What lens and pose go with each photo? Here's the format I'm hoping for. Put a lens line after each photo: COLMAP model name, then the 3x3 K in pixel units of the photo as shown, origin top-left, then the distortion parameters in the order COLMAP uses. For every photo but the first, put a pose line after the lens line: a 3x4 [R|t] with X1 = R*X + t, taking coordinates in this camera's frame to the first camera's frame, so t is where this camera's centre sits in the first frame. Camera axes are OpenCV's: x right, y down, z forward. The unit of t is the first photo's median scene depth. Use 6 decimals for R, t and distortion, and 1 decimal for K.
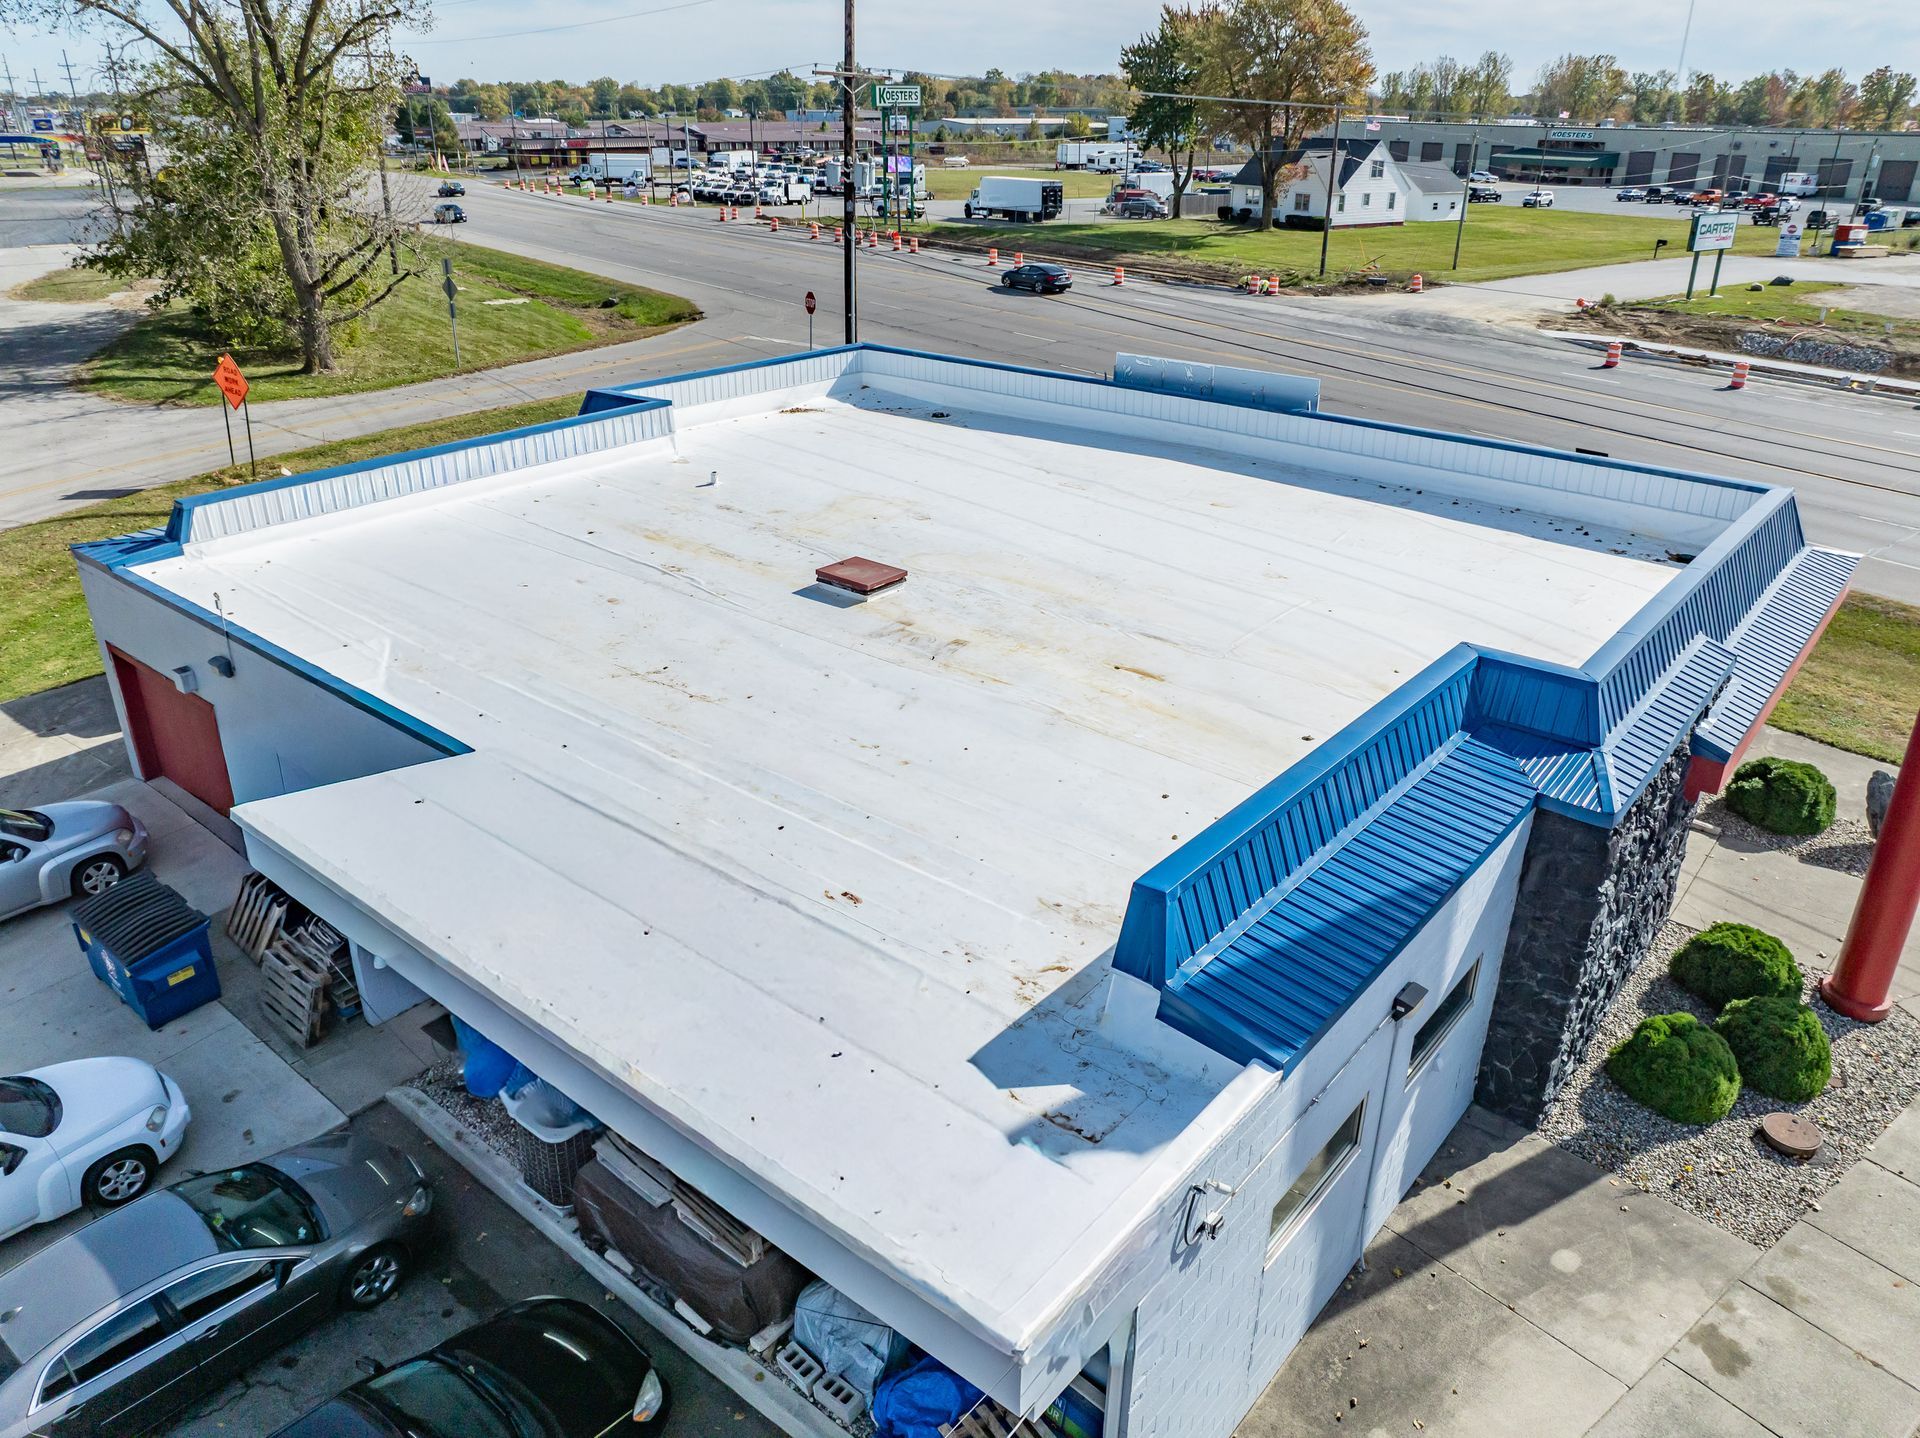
lens RADIAL K [[1354.0, 0, 957.9], [0, 1354.0, 725.2], [0, 0, 1]] dist [-0.041473, 0.009310]
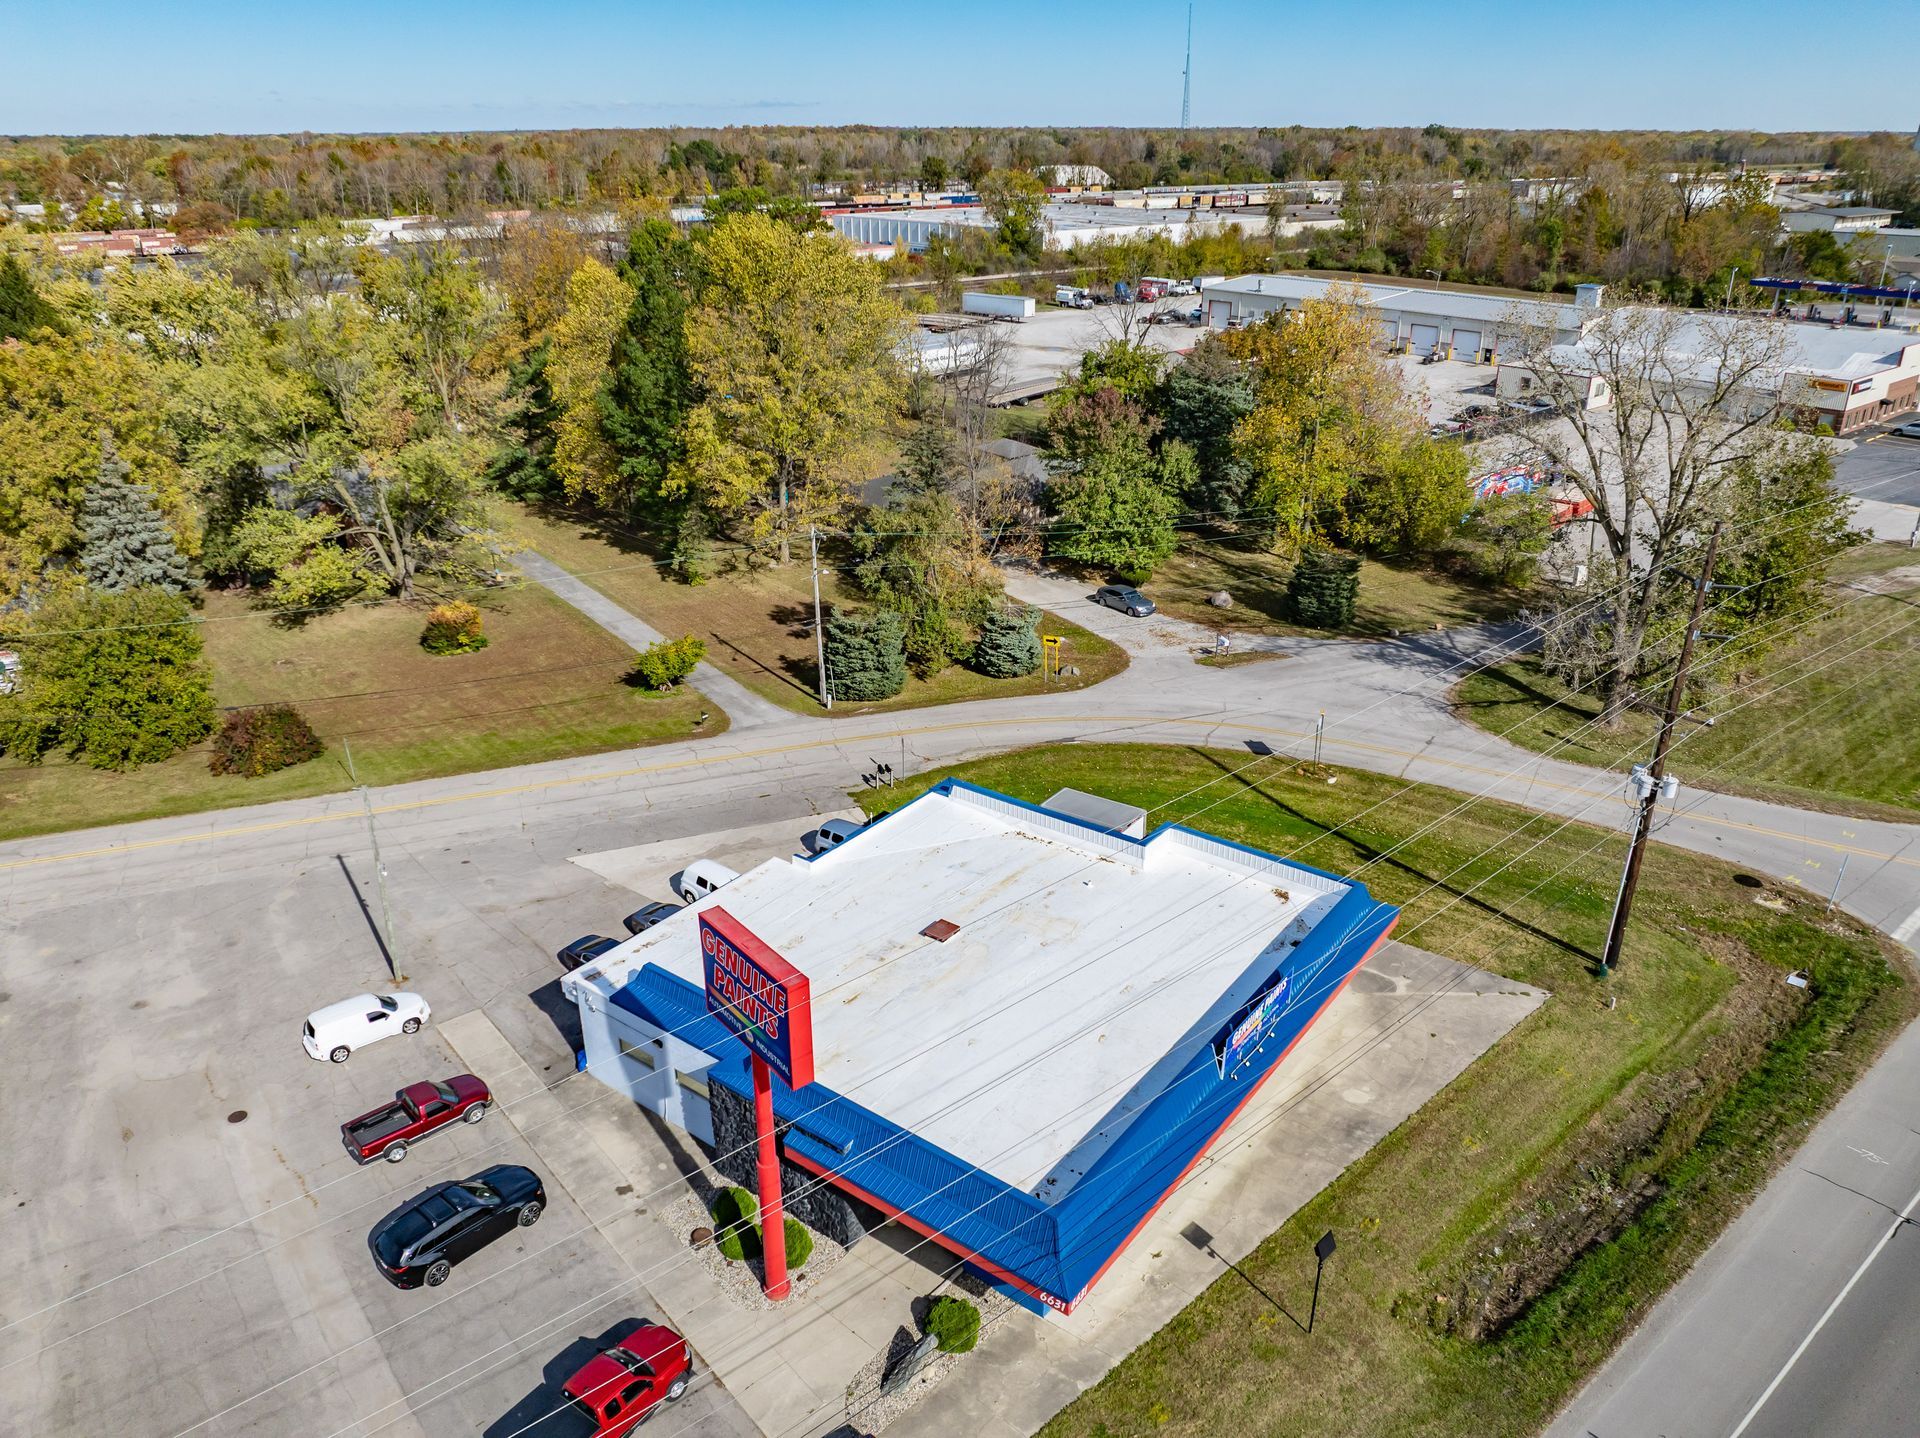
lens RADIAL K [[1351.1, 0, 949.5], [0, 1351.1, 720.6], [0, 0, 1]] dist [-0.038107, 0.006983]
pose [[0.042197, 0.396136, -0.917222, 0.743857], [-0.413485, 0.842655, 0.344909, -0.471137], [0.909532, 0.364703, 0.199354, 0.140689]]
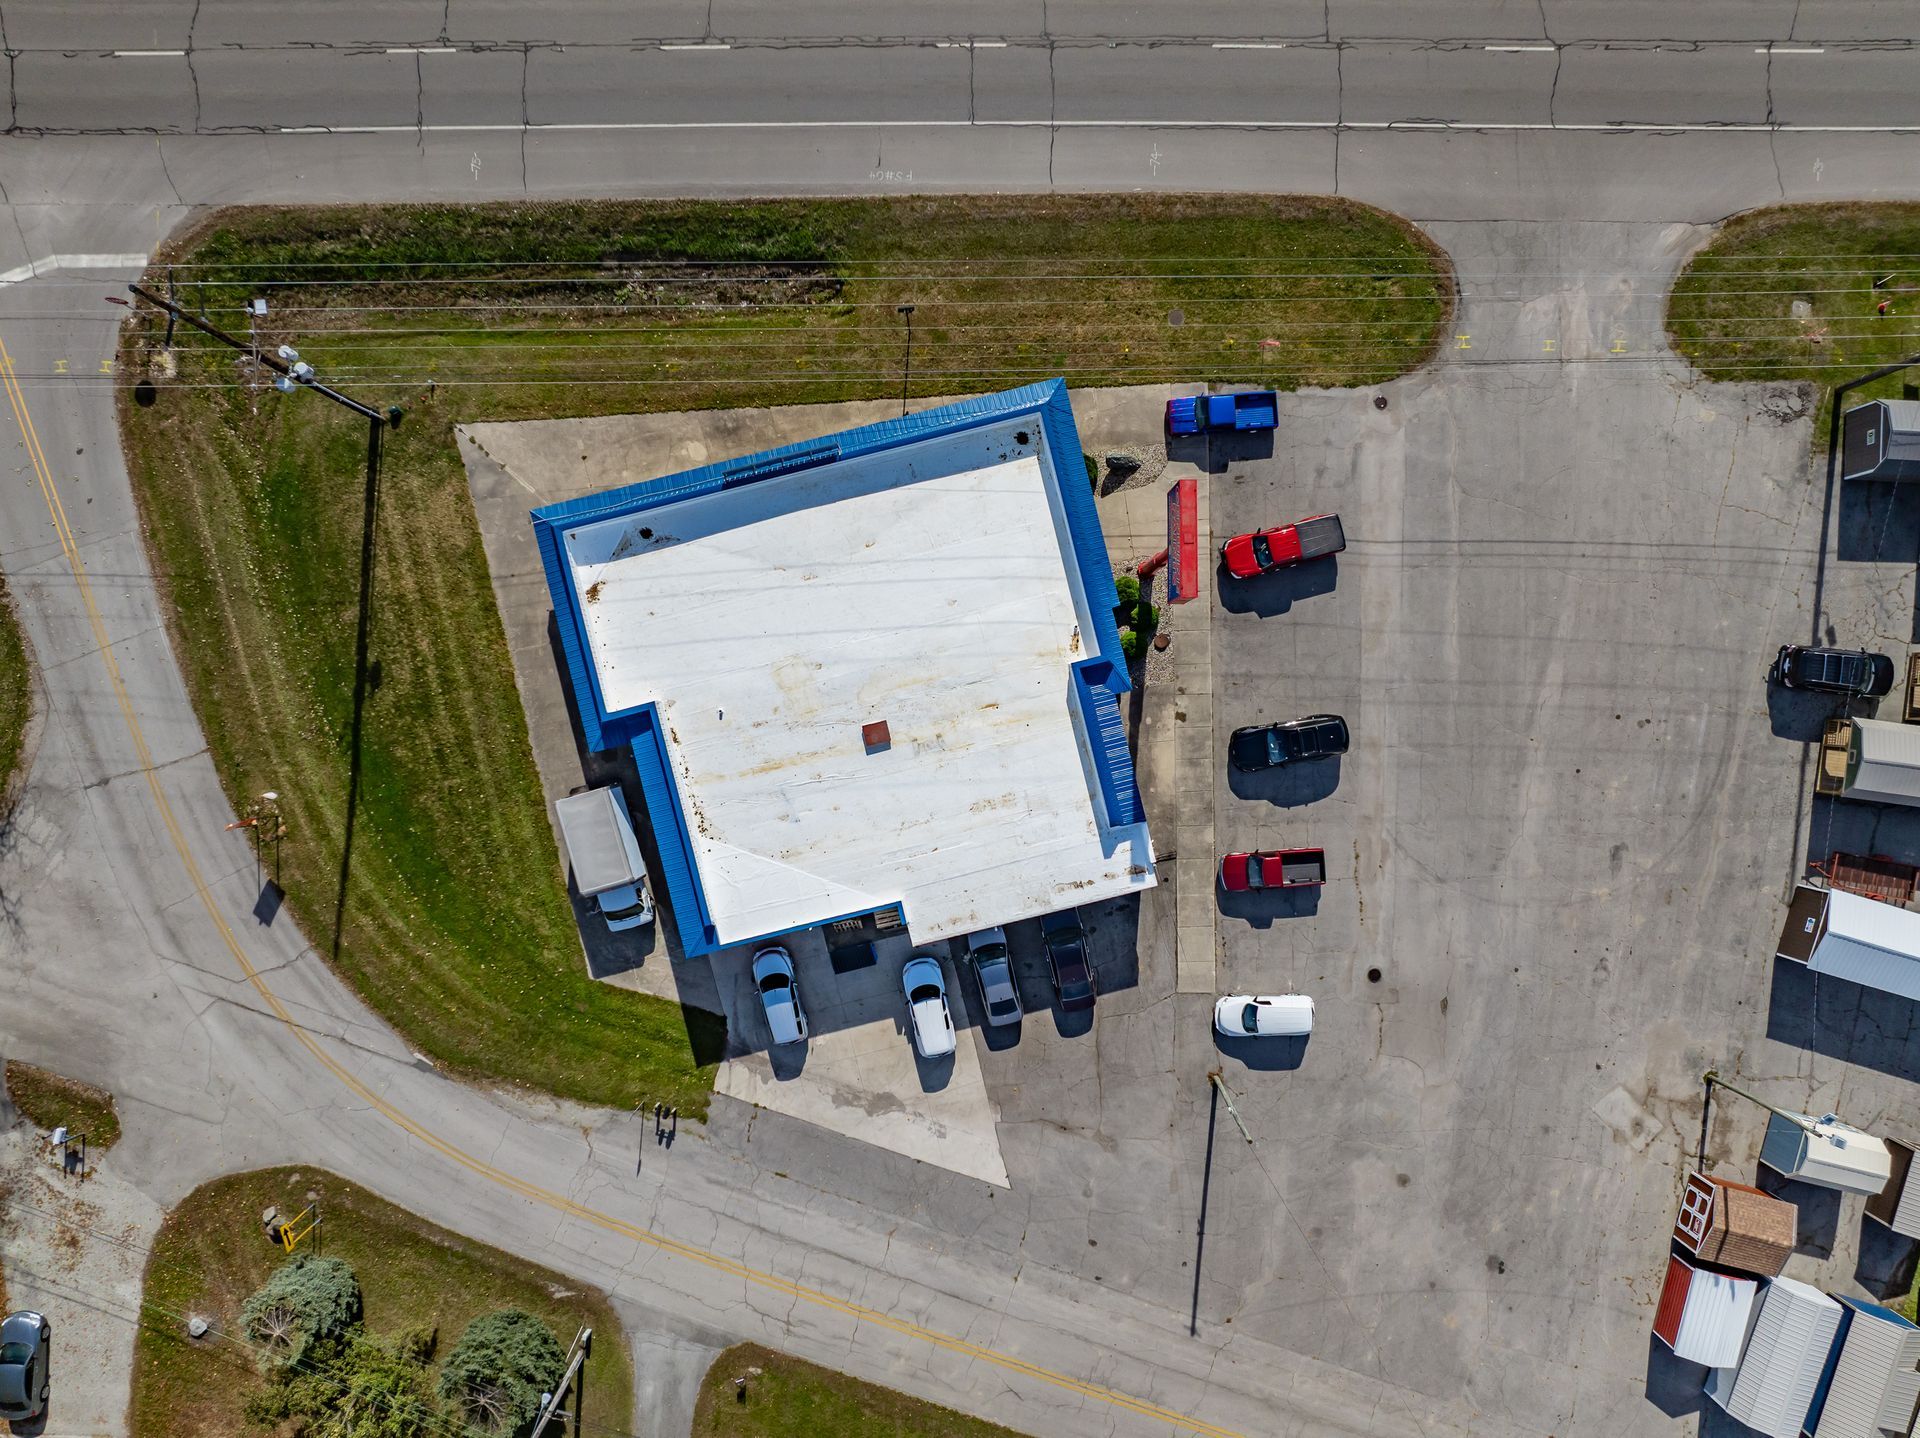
lens RADIAL K [[1379.6, 0, 976.6], [0, 1379.6, 715.4], [0, 0, 1]] dist [-0.040111, 0.009561]
pose [[0.593401, -0.804698, -0.018329, 0.050437], [0.338326, 0.228697, 0.912816, -0.986546], [-0.730350, -0.547867, 0.407959, -0.115291]]
